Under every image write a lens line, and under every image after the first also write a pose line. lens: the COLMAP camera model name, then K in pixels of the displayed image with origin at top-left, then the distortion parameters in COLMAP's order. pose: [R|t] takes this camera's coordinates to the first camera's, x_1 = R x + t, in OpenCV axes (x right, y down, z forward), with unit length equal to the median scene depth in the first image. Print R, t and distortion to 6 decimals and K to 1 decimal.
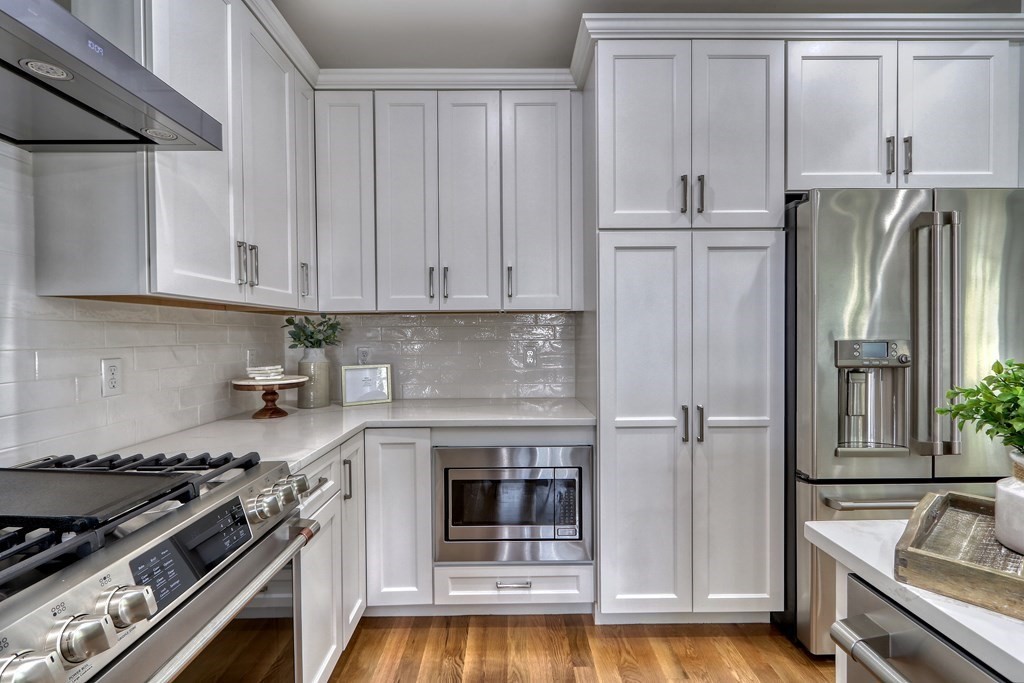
lens RADIAL K [[471.9, 0, 509.9], [0, 471.9, 335.8], [0, 0, 1]] dist [0.004019, -0.002749]
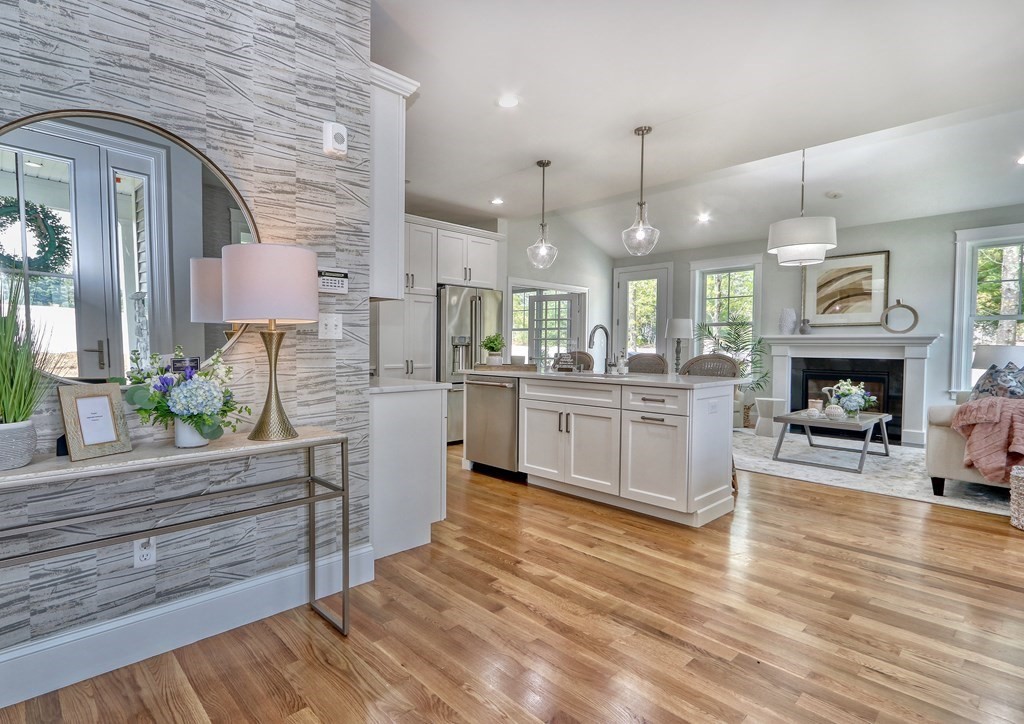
lens RADIAL K [[517.5, 0, 459.5], [0, 517.5, 363.1], [0, 0, 1]] dist [0.000734, -0.002187]
pose [[0.754944, -0.009328, 0.655722, -1.316394], [-0.007036, 0.999726, 0.022322, 0.097374], [-0.655751, -0.021465, 0.754672, -1.392710]]
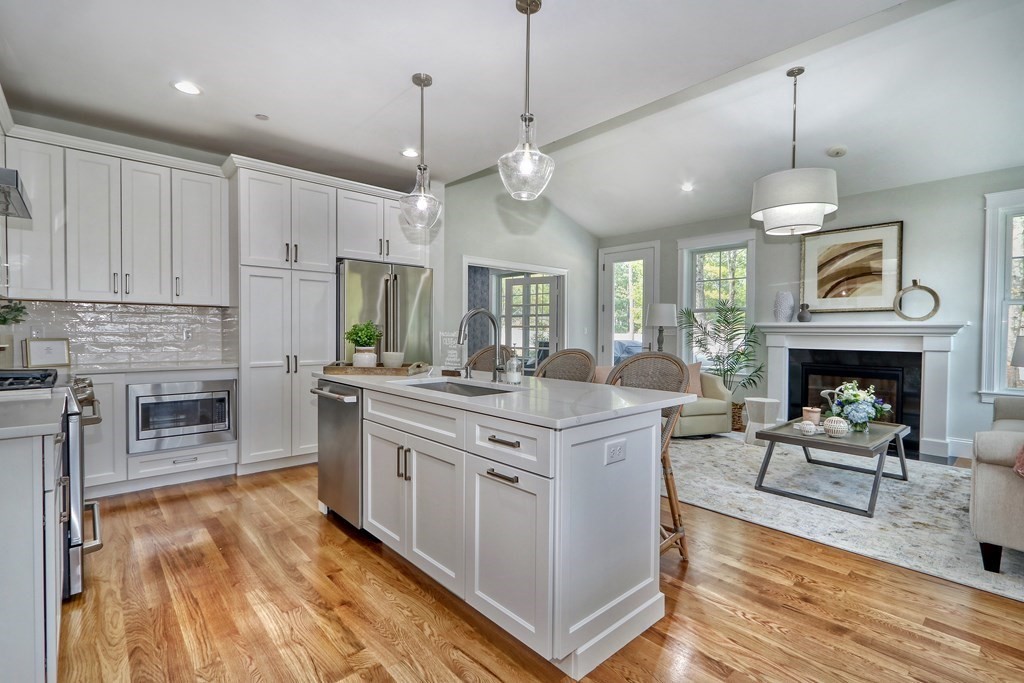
lens RADIAL K [[471.9, 0, 509.7], [0, 471.9, 341.5], [0, 0, 1]] dist [0.004019, -0.002749]
pose [[0.747855, -0.002292, 0.663858, -0.271434], [-0.007438, 0.999902, 0.011831, 0.057368], [-0.663820, -0.013786, 0.747765, -1.178149]]
